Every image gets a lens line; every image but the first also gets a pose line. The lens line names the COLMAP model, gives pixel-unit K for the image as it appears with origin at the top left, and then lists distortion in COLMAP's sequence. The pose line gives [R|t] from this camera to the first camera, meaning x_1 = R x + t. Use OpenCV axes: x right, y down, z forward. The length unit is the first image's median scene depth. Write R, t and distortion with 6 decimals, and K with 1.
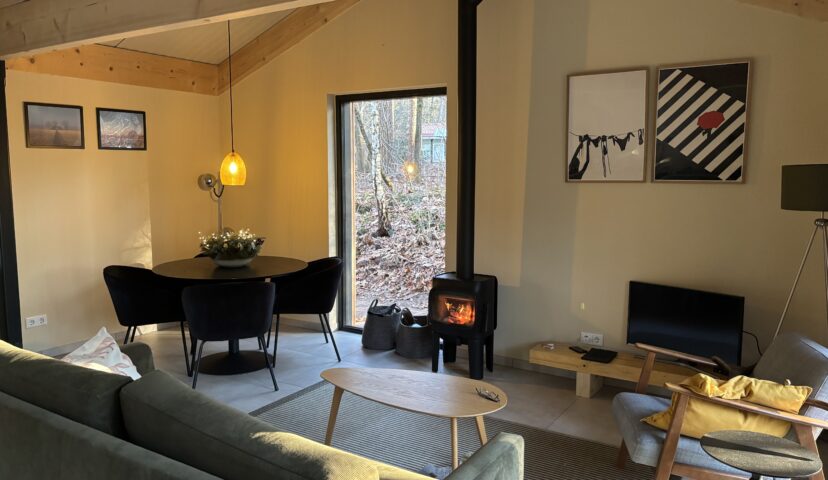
lens RADIAL K [[608.6, 0, 414.0], [0, 608.6, 240.0], [0, 0, 1]] dist [0.005254, -0.000337]
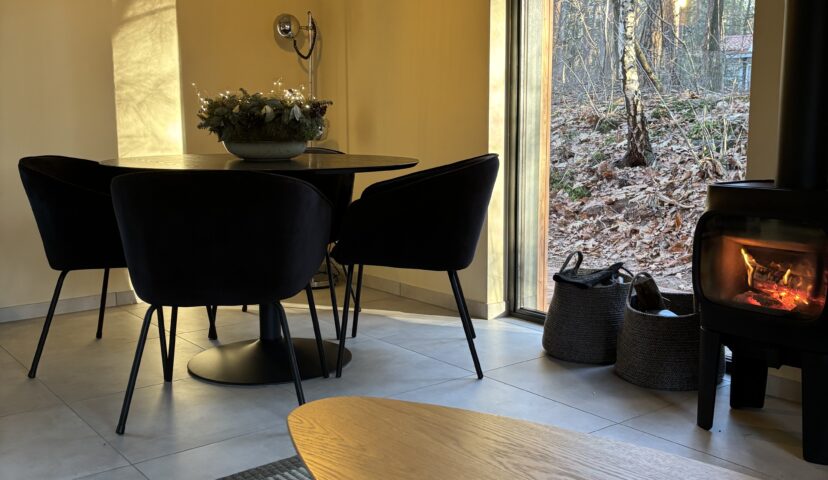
lens RADIAL K [[780.4, 0, 412.1], [0, 780.4, 256.0], [0, 0, 1]] dist [0.152401, -0.497241]
pose [[0.933652, 0.041752, -0.355740, 0.020686], [-0.025517, 0.998413, 0.050208, 0.050195], [0.357272, -0.037799, 0.933235, 0.275550]]
